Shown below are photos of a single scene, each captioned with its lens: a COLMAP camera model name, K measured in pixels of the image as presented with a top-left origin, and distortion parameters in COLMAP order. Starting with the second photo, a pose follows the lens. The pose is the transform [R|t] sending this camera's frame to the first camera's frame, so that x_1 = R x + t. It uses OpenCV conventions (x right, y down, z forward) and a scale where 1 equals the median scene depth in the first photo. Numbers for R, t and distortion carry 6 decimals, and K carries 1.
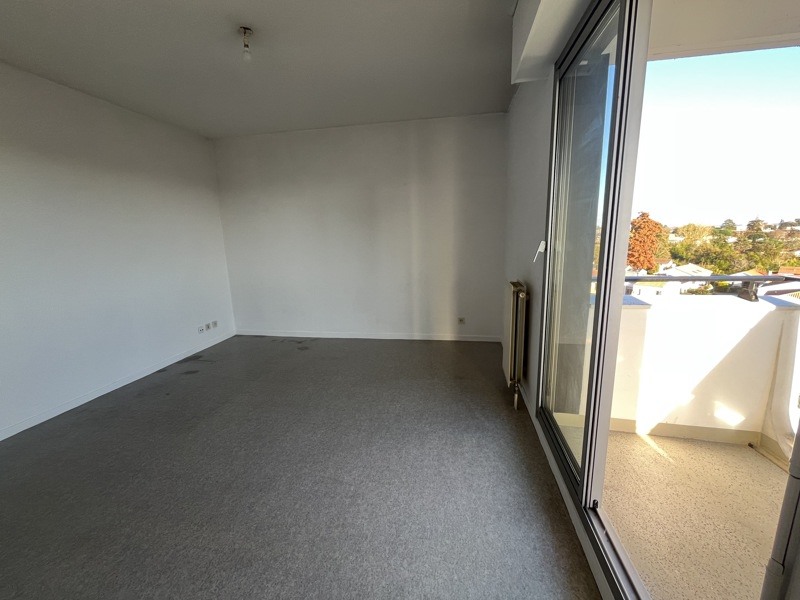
lens RADIAL K [[322.9, 0, 401.8], [0, 322.9, 300.3], [0, 0, 1]] dist [-0.006837, -0.000141]
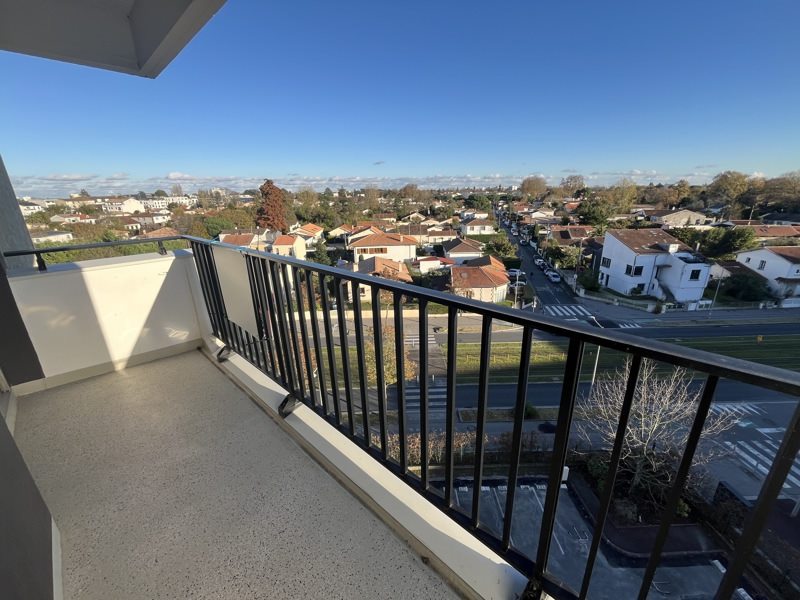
lens RADIAL K [[322.9, 0, 402.5], [0, 322.9, 300.0], [0, 0, 1]] dist [-0.006837, -0.000141]
pose [[0.545117, -0.246531, 0.801293, 0.211469], [0.164543, 0.968658, 0.186085, 0.047360], [-0.822054, 0.030409, 0.568597, -0.351245]]
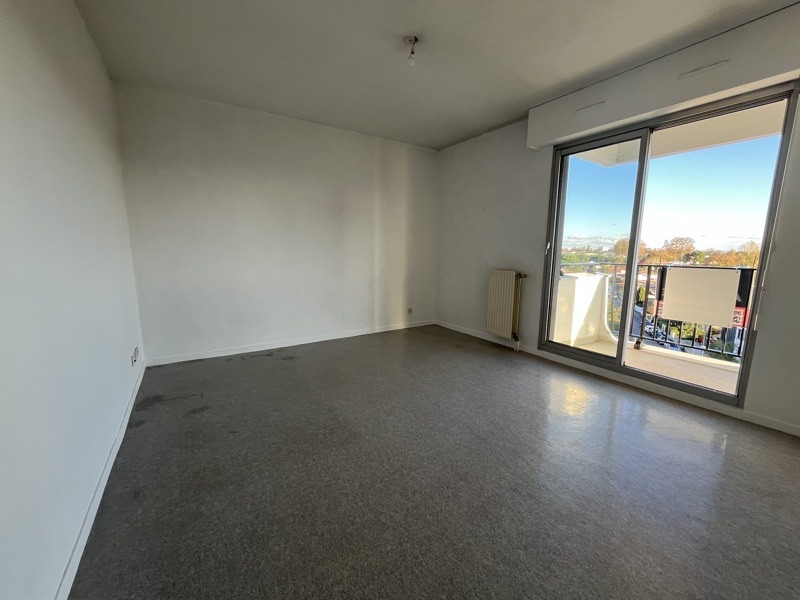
lens RADIAL K [[322.9, 0, 401.1], [0, 322.9, 300.7], [0, 0, 1]] dist [-0.006837, -0.000141]
pose [[0.730181, -0.070666, 0.679590, -0.626594], [0.100530, 0.994924, -0.004558, 0.026408], [-0.675818, 0.071648, 0.733578, 0.130928]]
